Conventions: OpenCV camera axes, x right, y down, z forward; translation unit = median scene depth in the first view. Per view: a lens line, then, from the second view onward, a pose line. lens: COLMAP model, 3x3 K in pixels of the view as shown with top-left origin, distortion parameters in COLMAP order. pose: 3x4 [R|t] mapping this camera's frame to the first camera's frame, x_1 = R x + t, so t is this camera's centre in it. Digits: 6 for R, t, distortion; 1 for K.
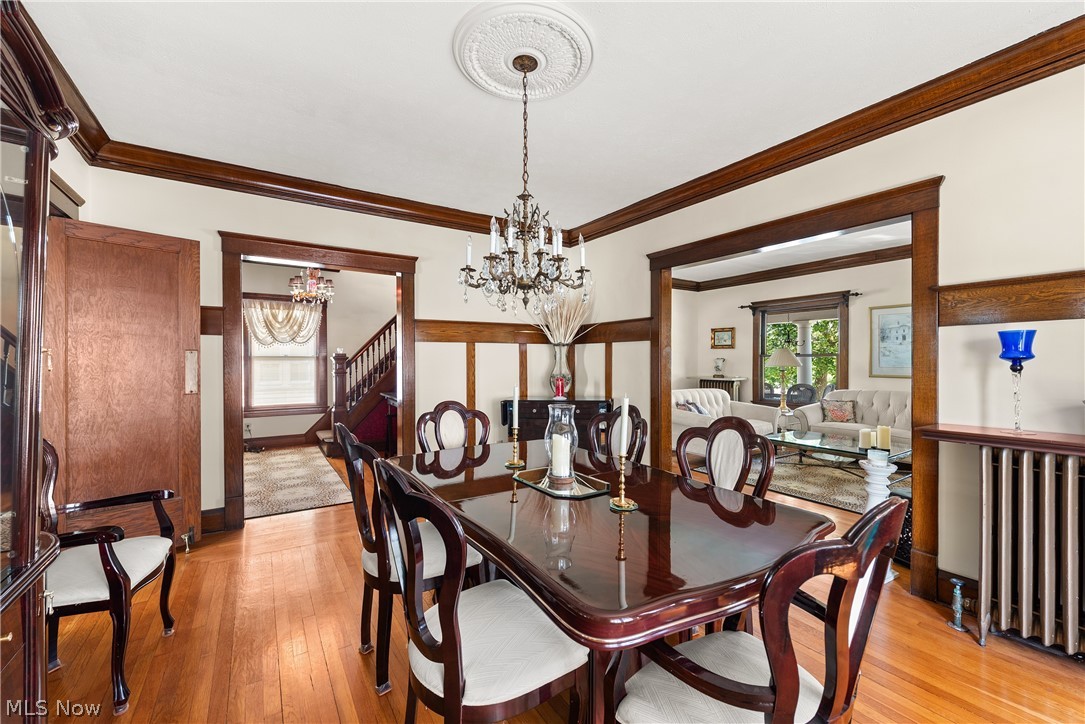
lens RADIAL K [[433.5, 0, 533.7], [0, 433.5, 365.2], [0, 0, 1]] dist [-0.000533, 0.000364]
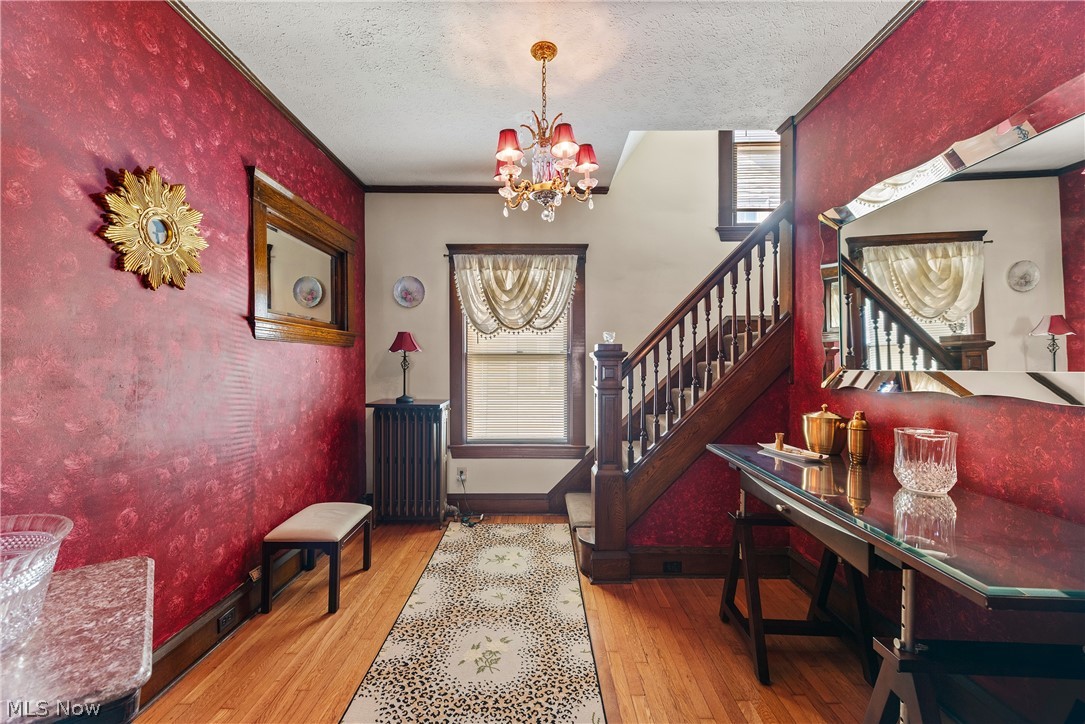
lens RADIAL K [[449.2, 0, 536.7], [0, 449.2, 363.5], [0, 0, 1]] dist [0.003164, 0.000134]
pose [[0.845629, 0.004805, -0.533749, -0.243335], [-0.007577, 0.999967, -0.003001, -0.006217], [0.533717, 0.006582, 0.845638, 0.525100]]
